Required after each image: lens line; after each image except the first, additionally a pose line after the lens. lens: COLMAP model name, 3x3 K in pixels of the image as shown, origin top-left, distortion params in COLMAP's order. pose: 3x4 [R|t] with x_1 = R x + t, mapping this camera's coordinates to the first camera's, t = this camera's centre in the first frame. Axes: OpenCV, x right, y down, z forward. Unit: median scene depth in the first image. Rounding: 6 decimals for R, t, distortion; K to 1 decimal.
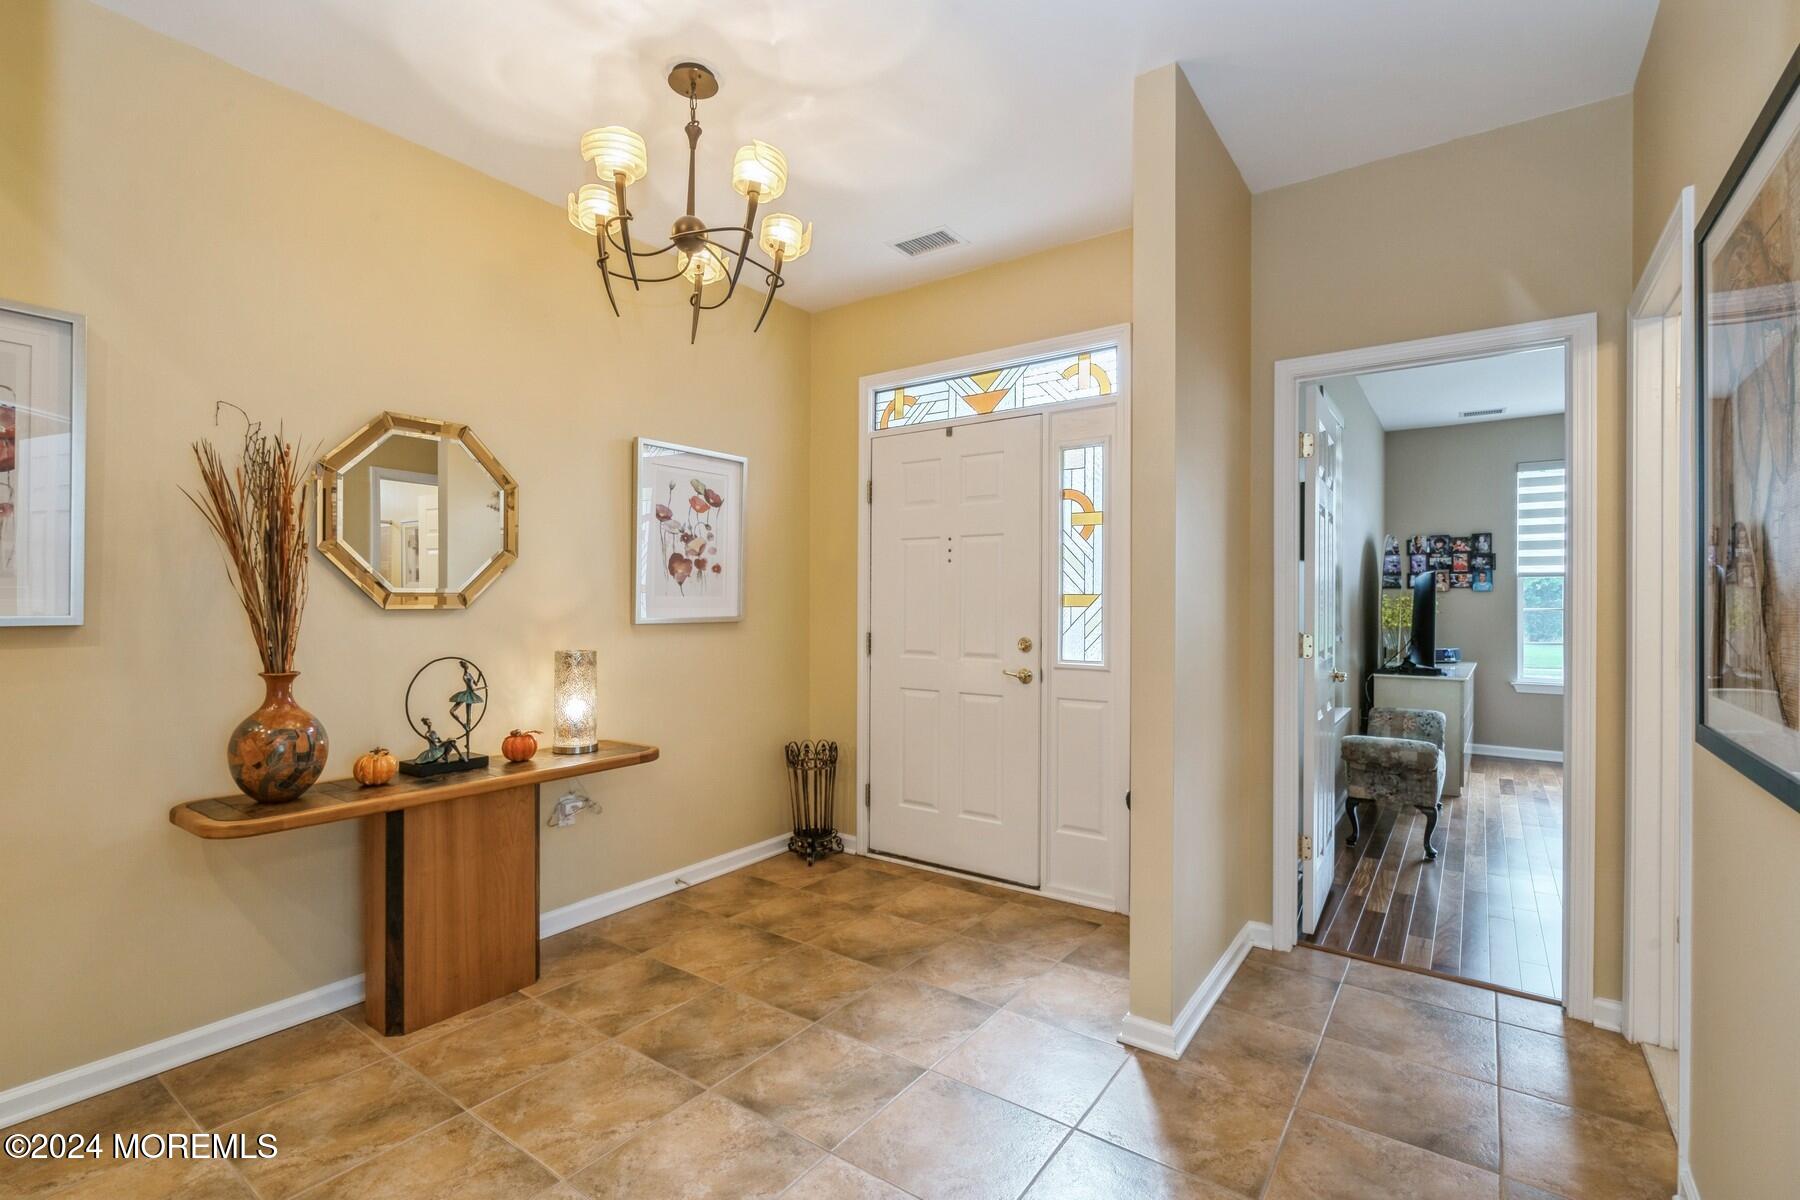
lens RADIAL K [[819.7, 0, 897.4], [0, 819.7, 593.8], [0, 0, 1]] dist [-0.000510, 0.000322]
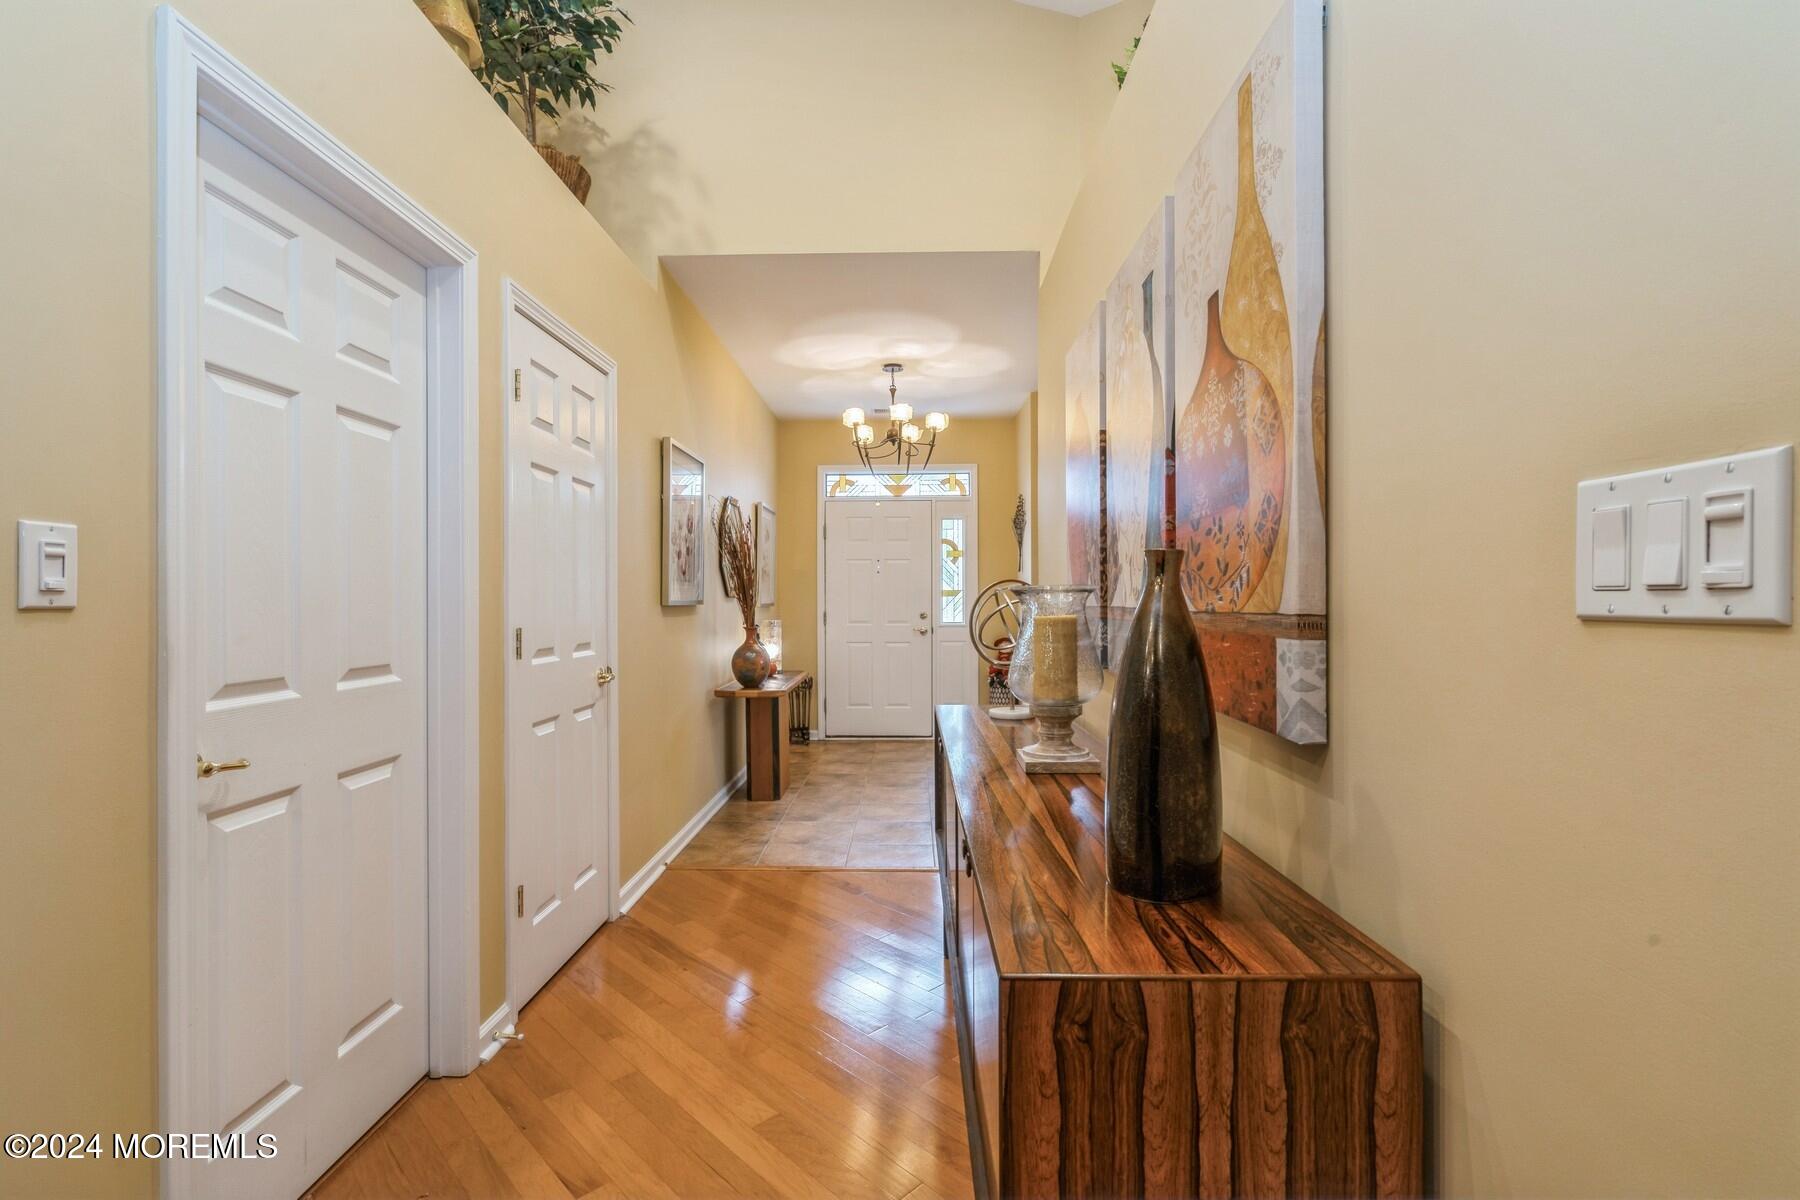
lens RADIAL K [[819.7, 0, 900.7], [0, 819.7, 600.2], [0, 0, 1]] dist [-0.000510, 0.000322]
pose [[0.819683, -0.009293, 0.572742, -1.040900], [0.003856, 0.999935, 0.010706, 0.002789], [-0.572804, -0.006567, 0.819666, -0.607292]]
